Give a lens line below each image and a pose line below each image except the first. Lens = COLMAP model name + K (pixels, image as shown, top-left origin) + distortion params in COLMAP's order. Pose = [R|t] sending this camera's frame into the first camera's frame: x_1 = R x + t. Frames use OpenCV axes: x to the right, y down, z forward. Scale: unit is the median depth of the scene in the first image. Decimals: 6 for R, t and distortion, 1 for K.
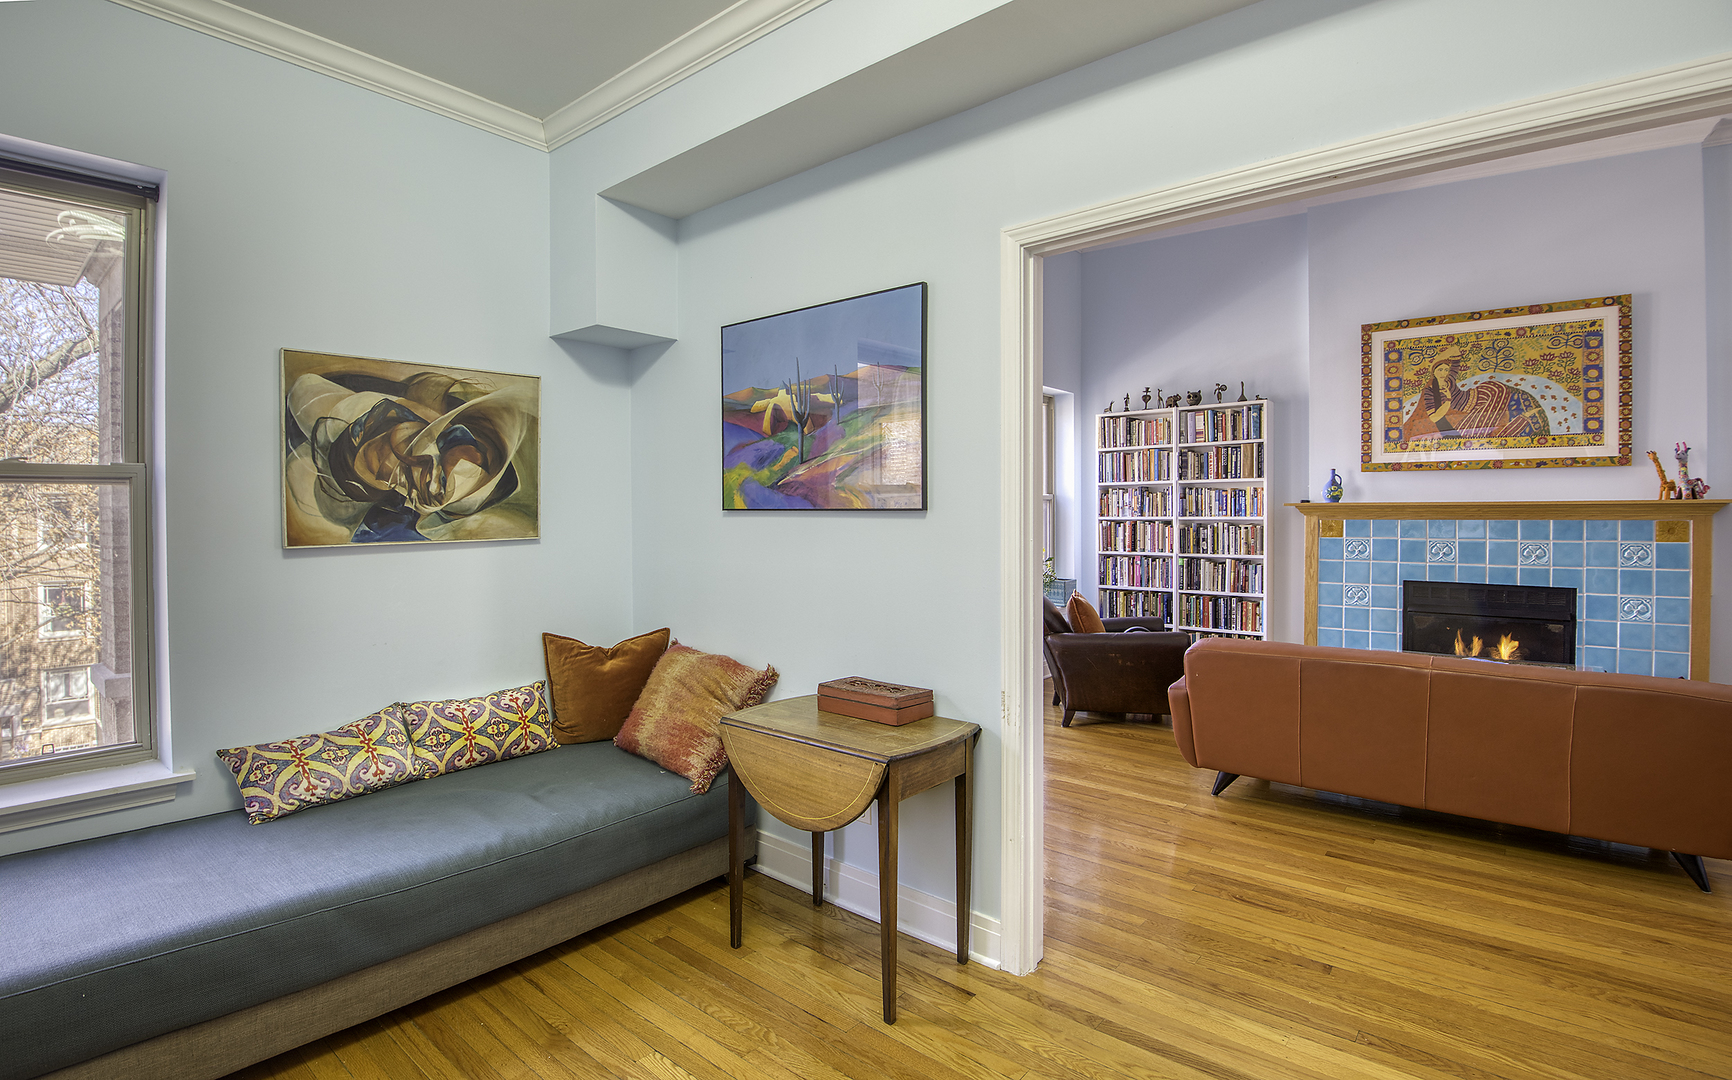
lens RADIAL K [[796.0, 0, 827.1], [0, 796.0, 522.8], [0, 0, 1]] dist [-0.031069, -0.005264]
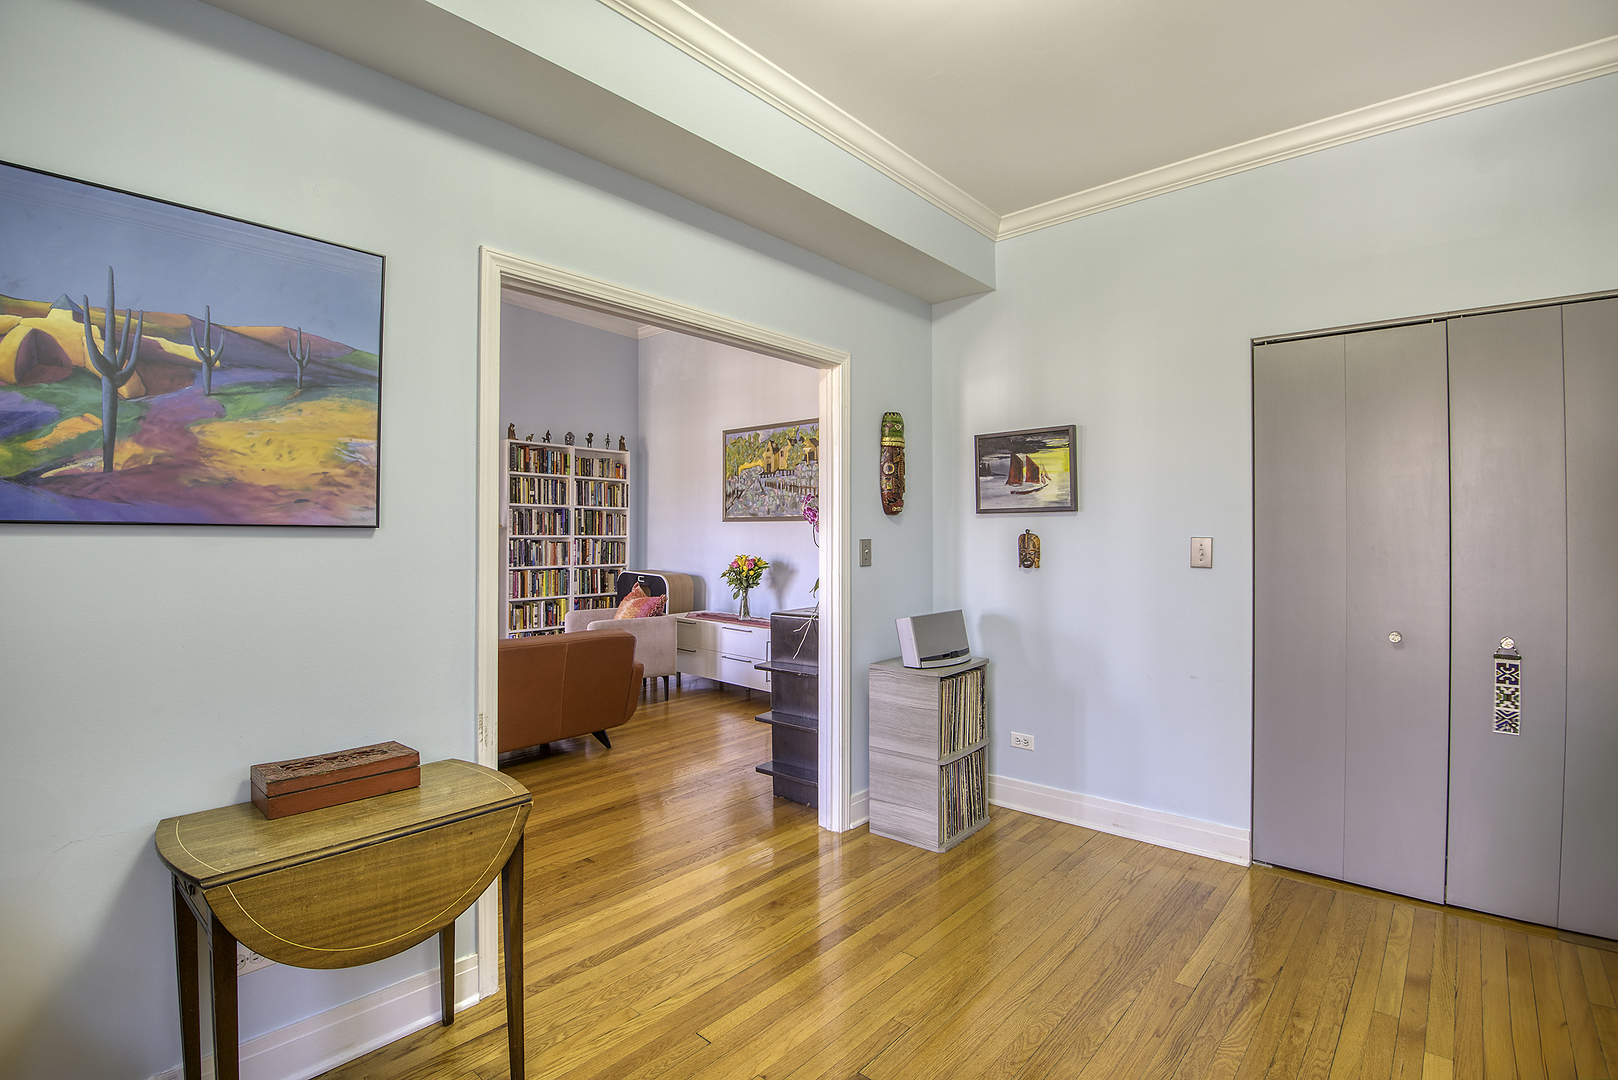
lens RADIAL K [[751.8, 0, 849.8], [0, 751.8, 530.2], [0, 0, 1]] dist [-0.020651, -0.012365]
pose [[-0.036996, 0.007909, 0.999284, -0.321327], [0.008115, 0.999938, -0.007614, -0.001794], [-0.999282, 0.007828, -0.037058, 0.257779]]
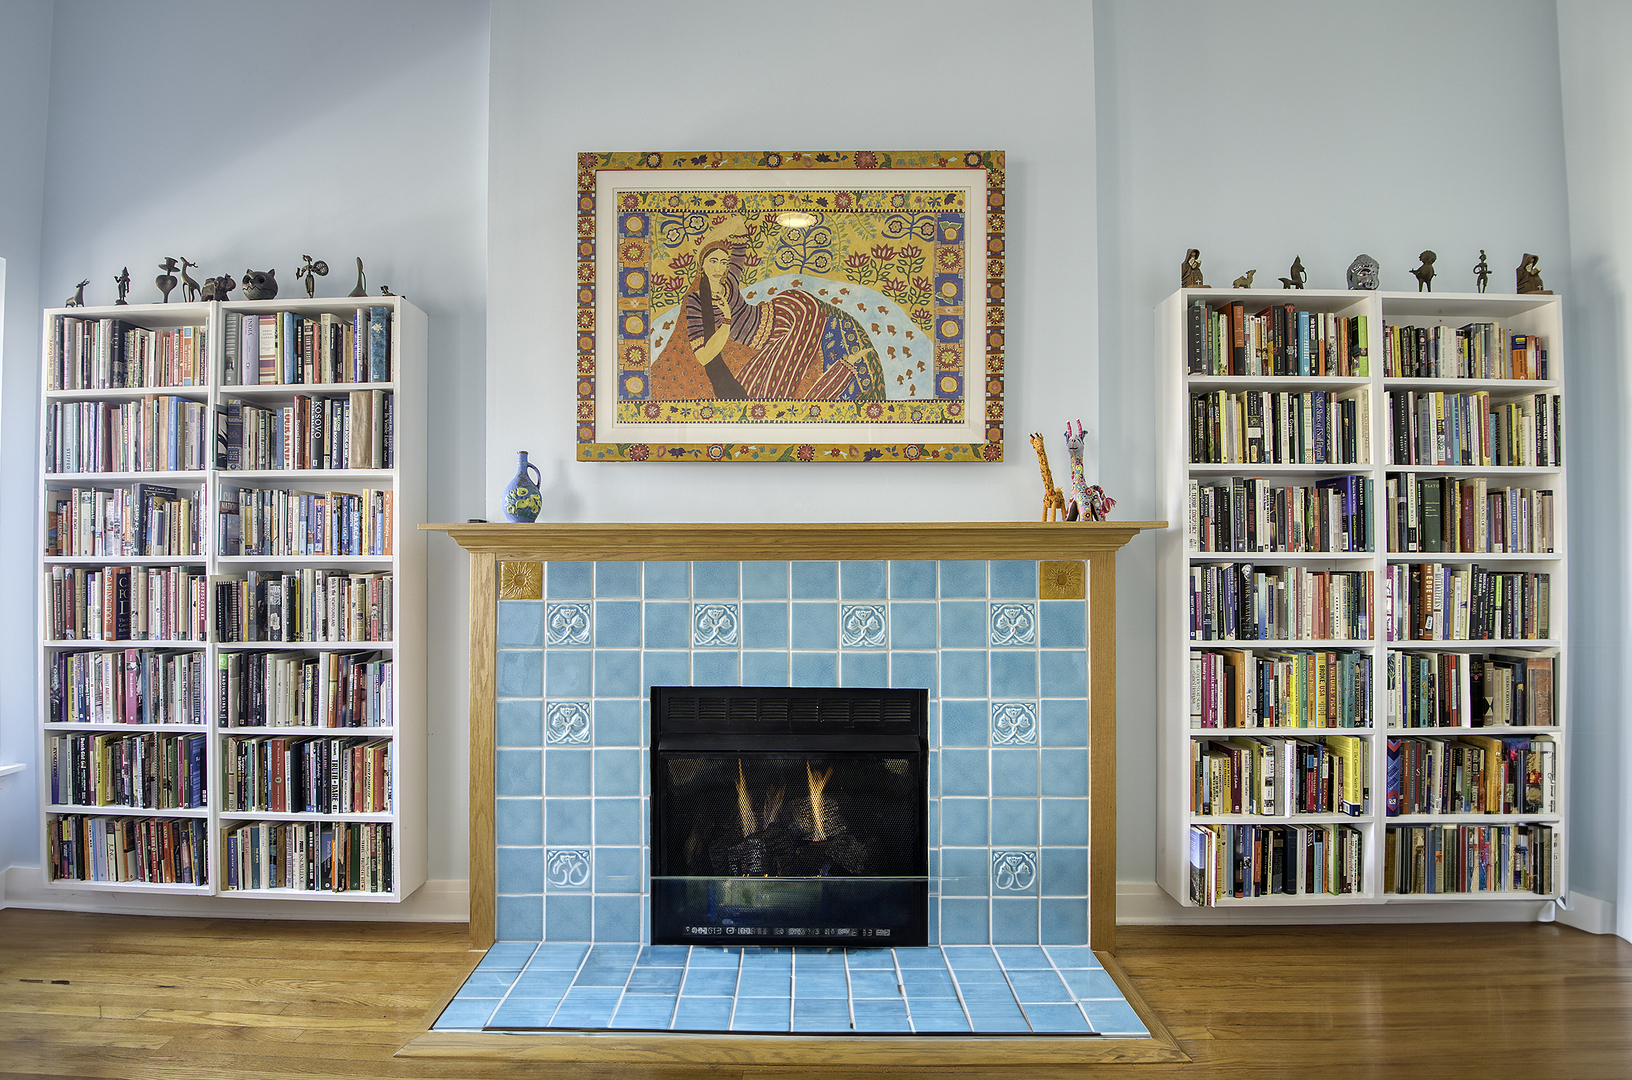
lens RADIAL K [[758.3, 0, 819.5], [0, 758.3, 548.9], [0, 0, 1]] dist [-0.020651, -0.012365]
pose [[0.768796, 0.008603, 0.639436, 0.537090], [0.005917, 0.999771, -0.020565, -0.001550], [-0.639467, 0.019594, 0.768569, 0.593281]]
